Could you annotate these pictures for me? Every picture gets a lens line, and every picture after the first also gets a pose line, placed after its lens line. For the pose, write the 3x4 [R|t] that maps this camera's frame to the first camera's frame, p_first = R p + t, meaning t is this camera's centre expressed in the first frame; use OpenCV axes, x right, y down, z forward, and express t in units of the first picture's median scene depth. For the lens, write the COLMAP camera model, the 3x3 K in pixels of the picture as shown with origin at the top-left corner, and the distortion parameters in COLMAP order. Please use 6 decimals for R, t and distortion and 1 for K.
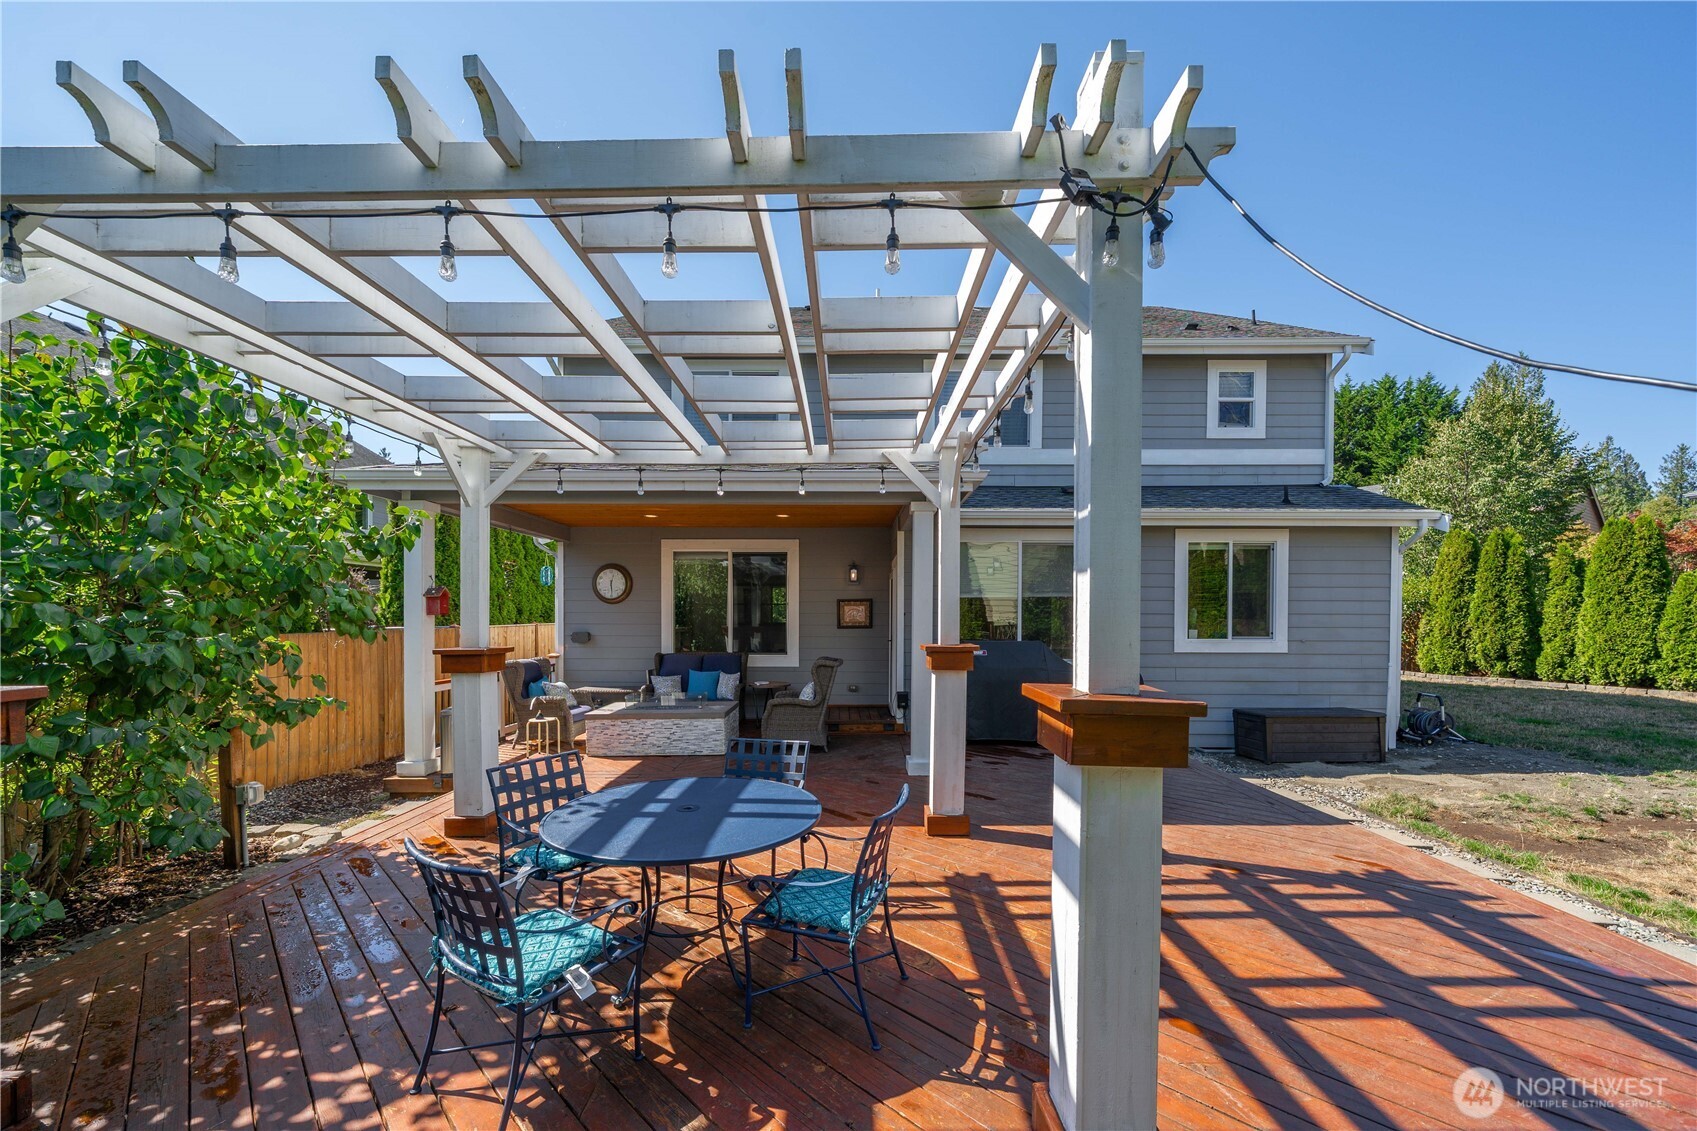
lens RADIAL K [[665.5, 0, 851.4], [0, 665.5, 627.5], [0, 0, 1]] dist [-0.001073, -0.000082]
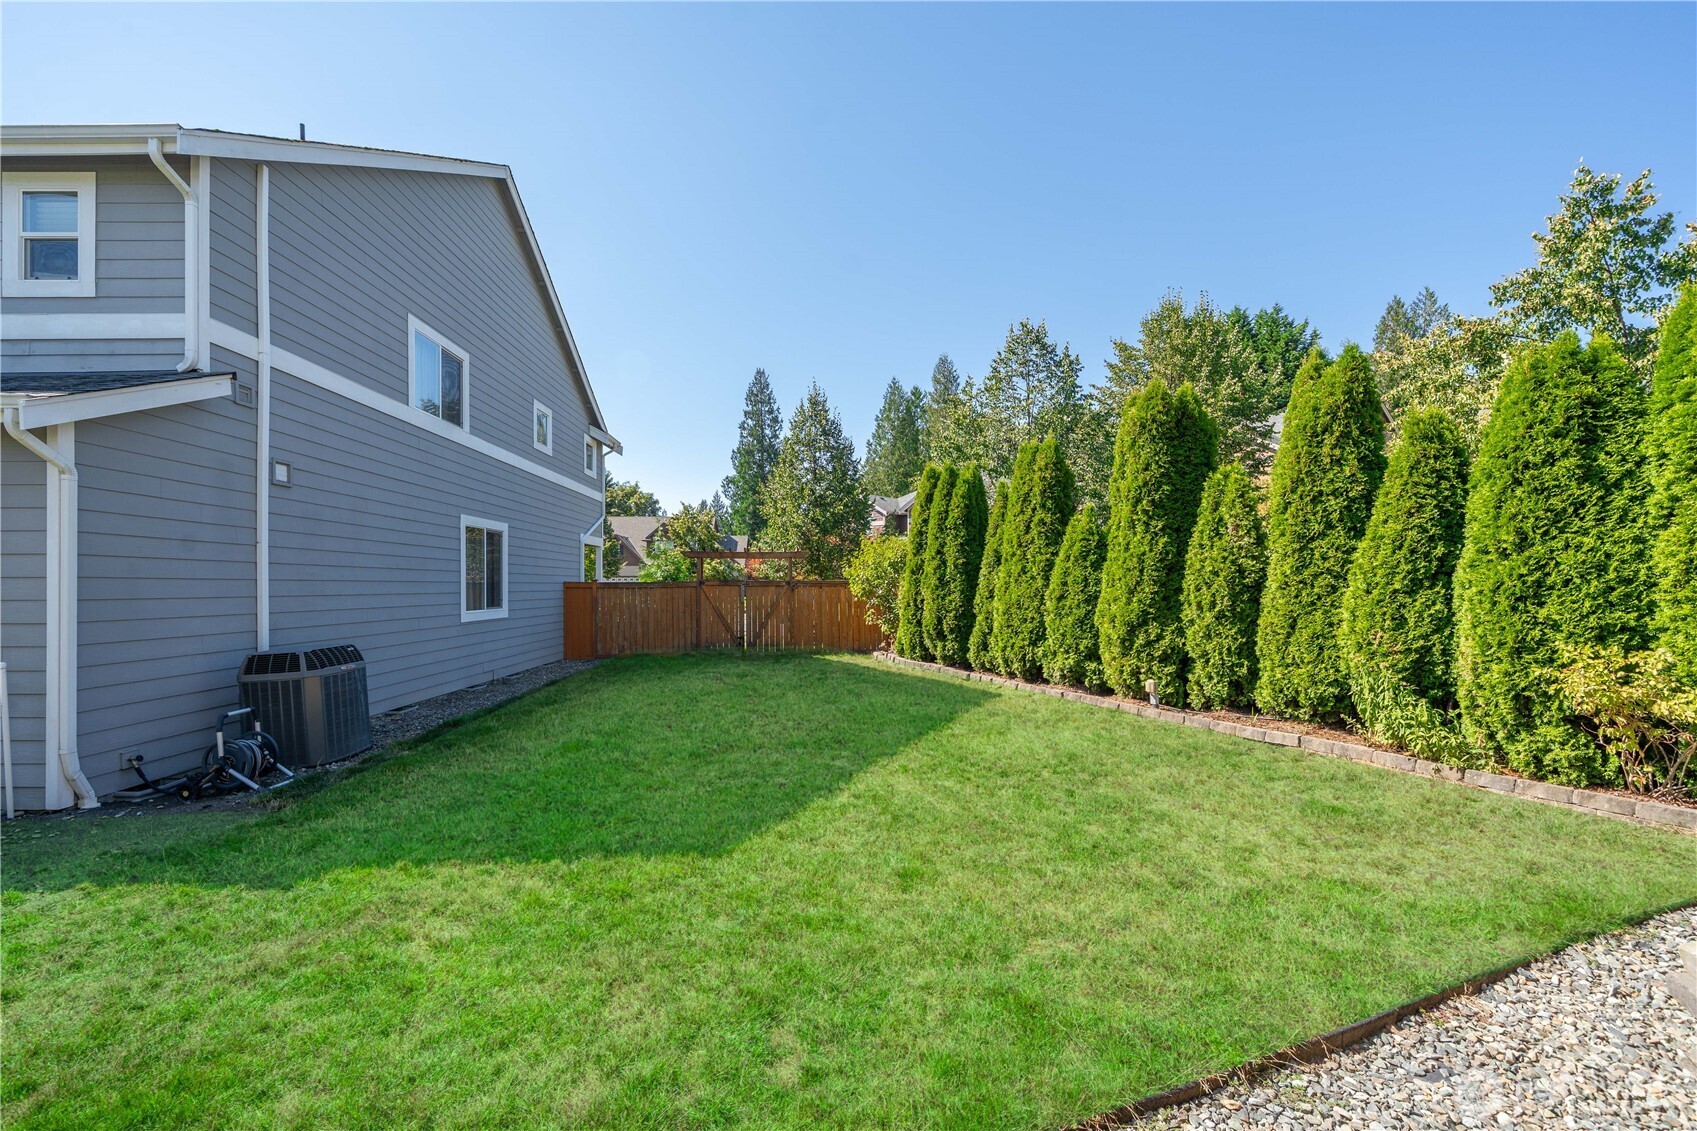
lens RADIAL K [[725.1, 0, 841.8], [0, 725.1, 571.7], [0, 0, 1]] dist [-0.003748, -0.000115]
pose [[0.999560, -0.005648, 0.029112, 0.947158], [0.006549, 0.999499, -0.030957, -0.001821], [-0.028922, 0.031134, 0.999097, 0.230454]]
